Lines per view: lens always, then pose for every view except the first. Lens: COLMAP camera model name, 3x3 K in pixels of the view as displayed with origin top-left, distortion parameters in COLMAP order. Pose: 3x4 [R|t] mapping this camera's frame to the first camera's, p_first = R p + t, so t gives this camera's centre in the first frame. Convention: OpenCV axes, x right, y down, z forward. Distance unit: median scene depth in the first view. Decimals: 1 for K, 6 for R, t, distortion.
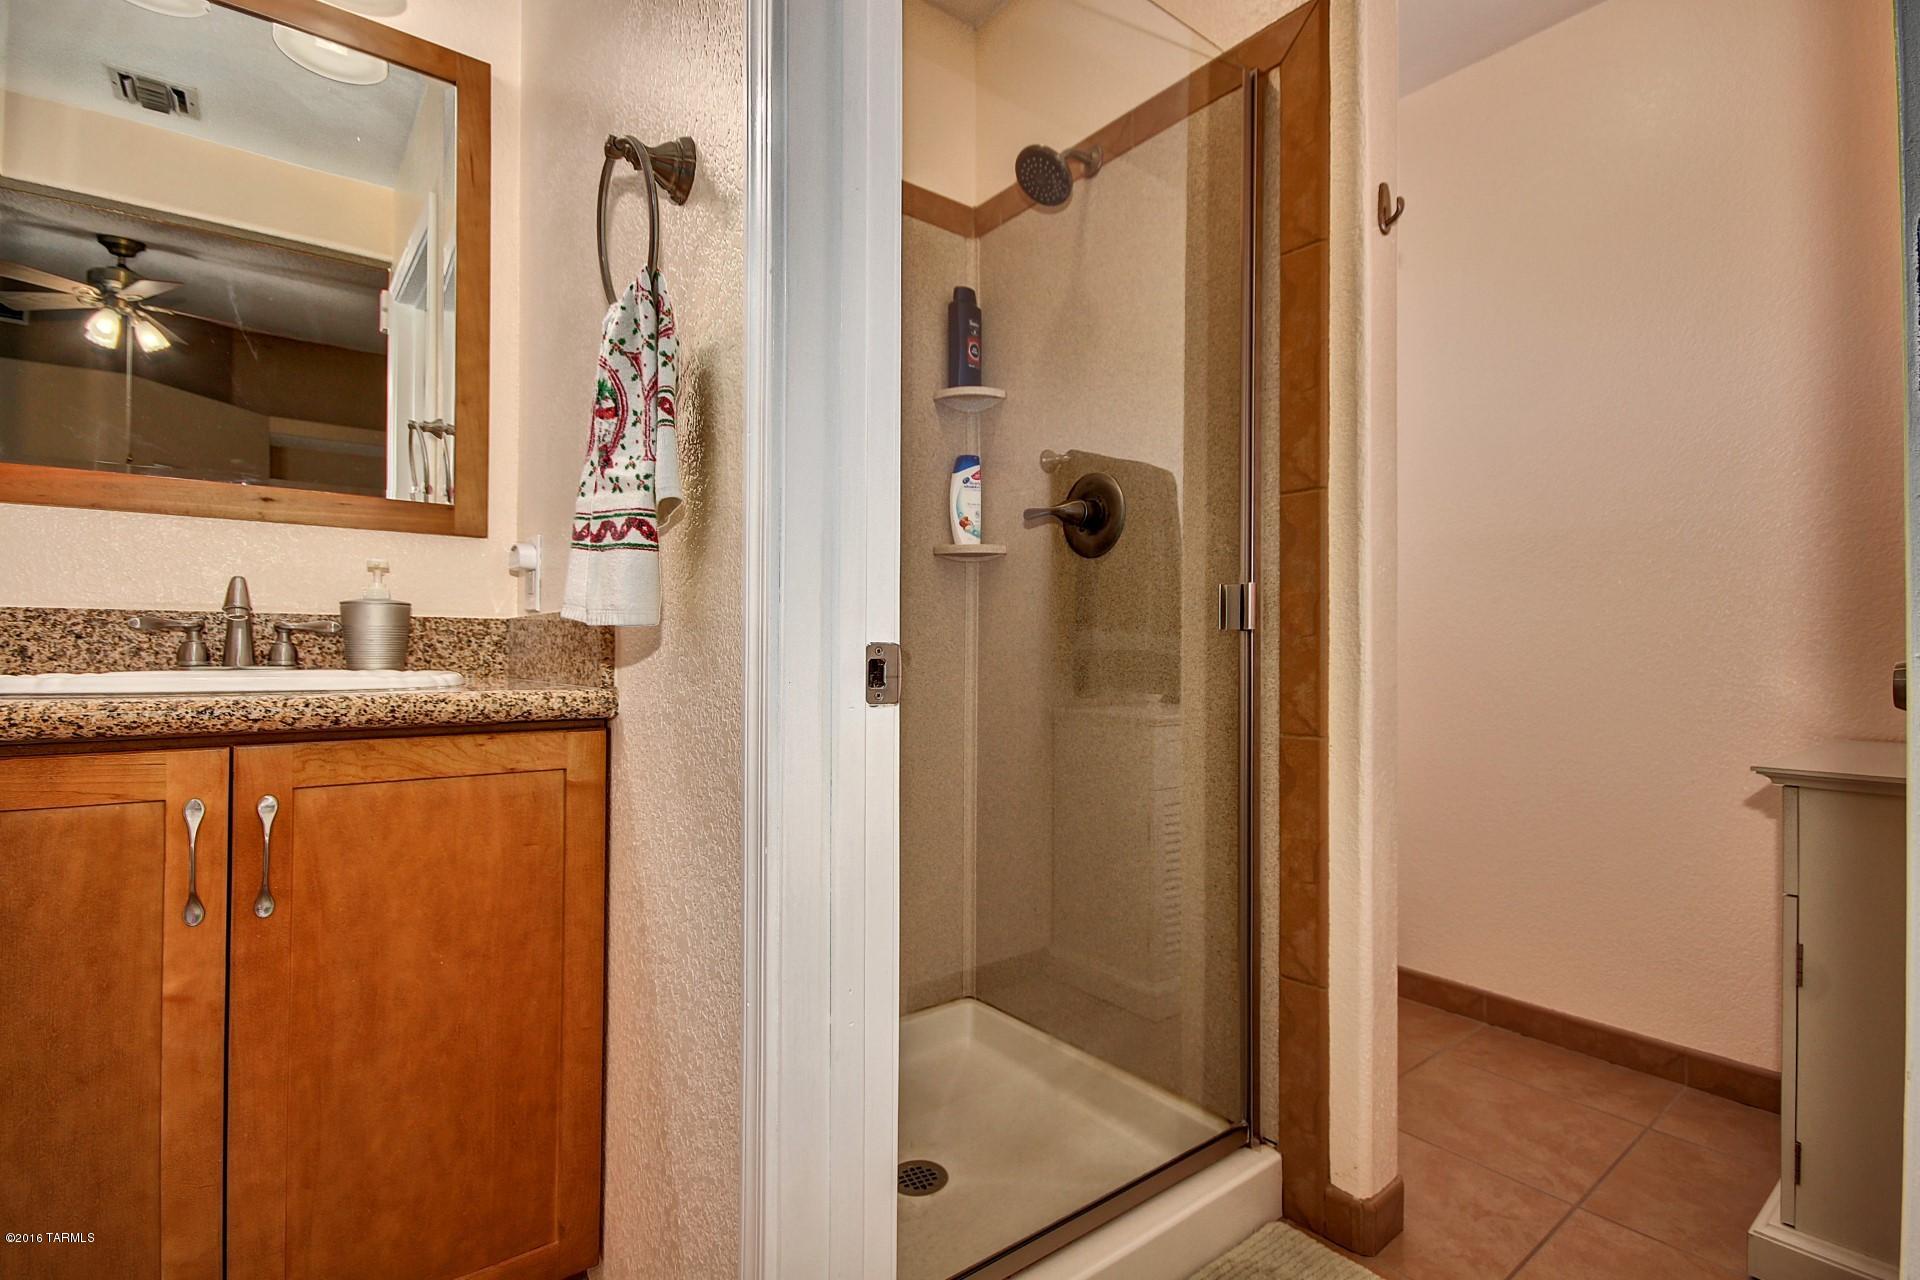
lens RADIAL K [[887.5, 0, 971.2], [0, 887.5, 640.2], [0, 0, 1]] dist [0.007241, -0.007403]
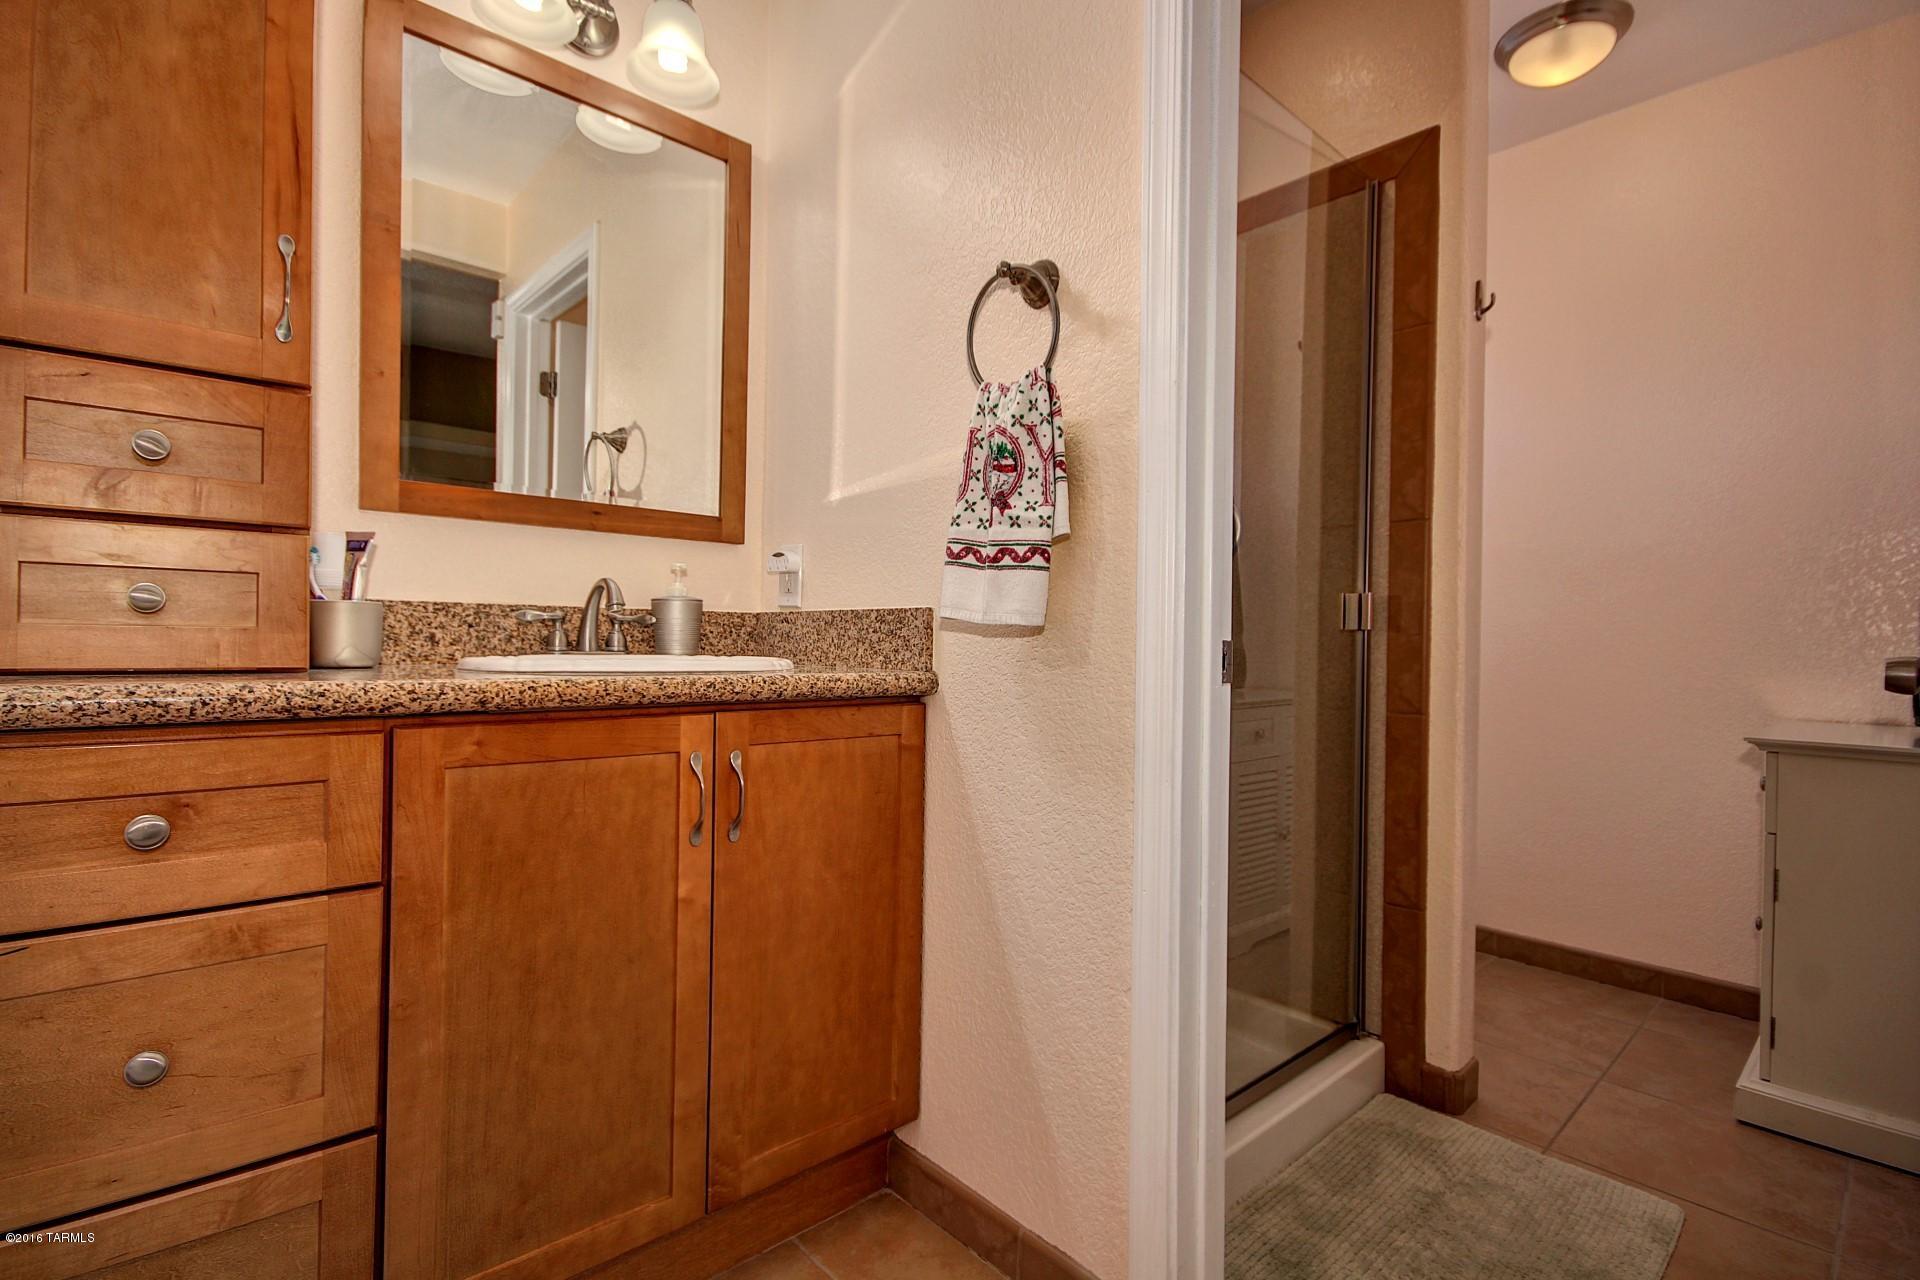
lens RADIAL K [[897.1, 0, 960.0], [0, 897.1, 640.0], [0, 0, 1]] dist [-0.001802, -0.000294]
pose [[0.997106, 0.010542, 0.075286, -0.437904], [-0.011406, 0.999874, 0.011055, -0.005785], [-0.075160, -0.011881, 0.997101, -0.275268]]
